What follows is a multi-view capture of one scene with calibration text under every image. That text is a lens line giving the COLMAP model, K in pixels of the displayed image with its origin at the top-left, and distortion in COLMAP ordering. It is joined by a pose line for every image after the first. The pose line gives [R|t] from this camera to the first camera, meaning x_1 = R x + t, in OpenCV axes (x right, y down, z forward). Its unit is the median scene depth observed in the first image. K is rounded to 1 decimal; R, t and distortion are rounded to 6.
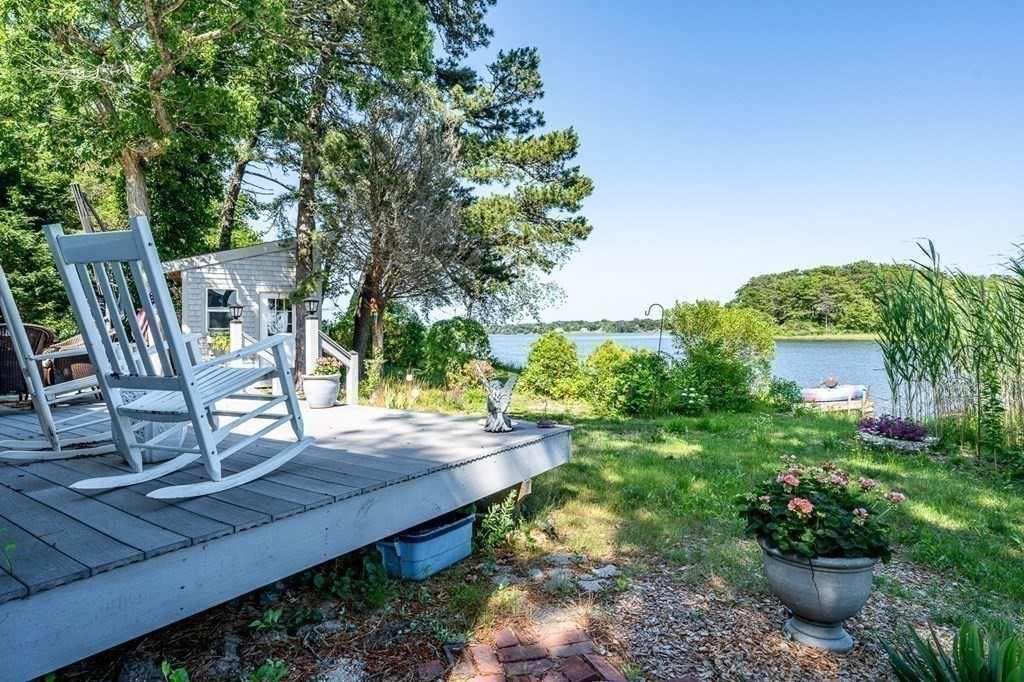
lens RADIAL K [[547.8, 0, 512.0], [0, 547.8, 341.0], [0, 0, 1]] dist [-0.001669, -0.000180]
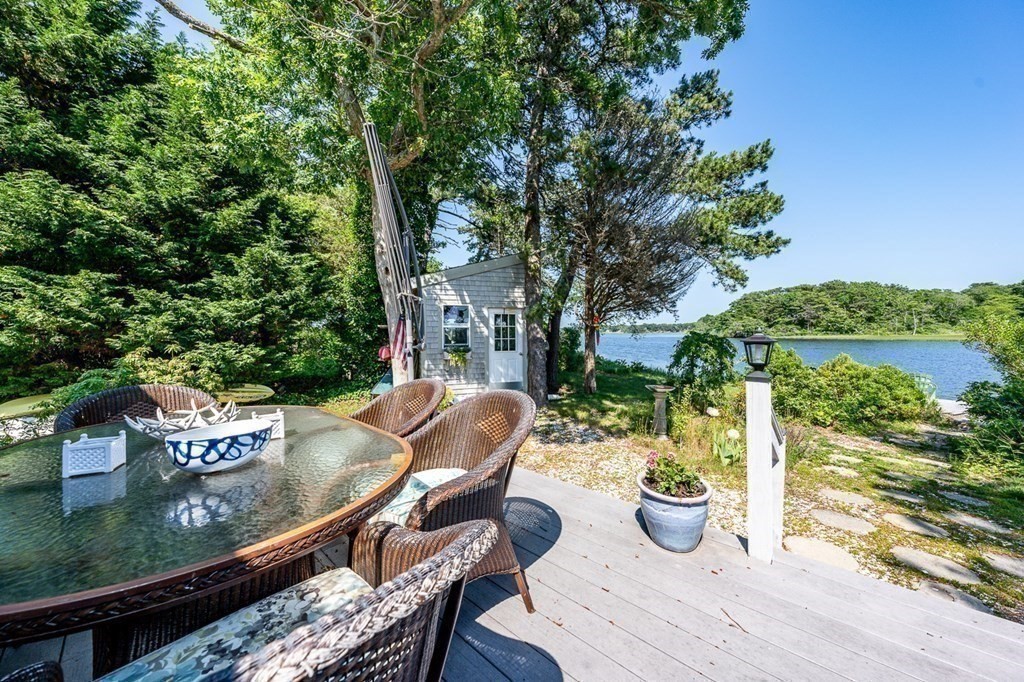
lens RADIAL K [[352.5, 0, 507.5], [0, 352.5, 342.2], [0, 0, 1]] dist [-0.006113, -0.000006]
pose [[0.989569, 0.004418, -0.143995, -0.228214], [-0.002621, 0.999916, 0.012671, -0.023223], [0.144039, -0.012162, 0.989497, 0.246449]]
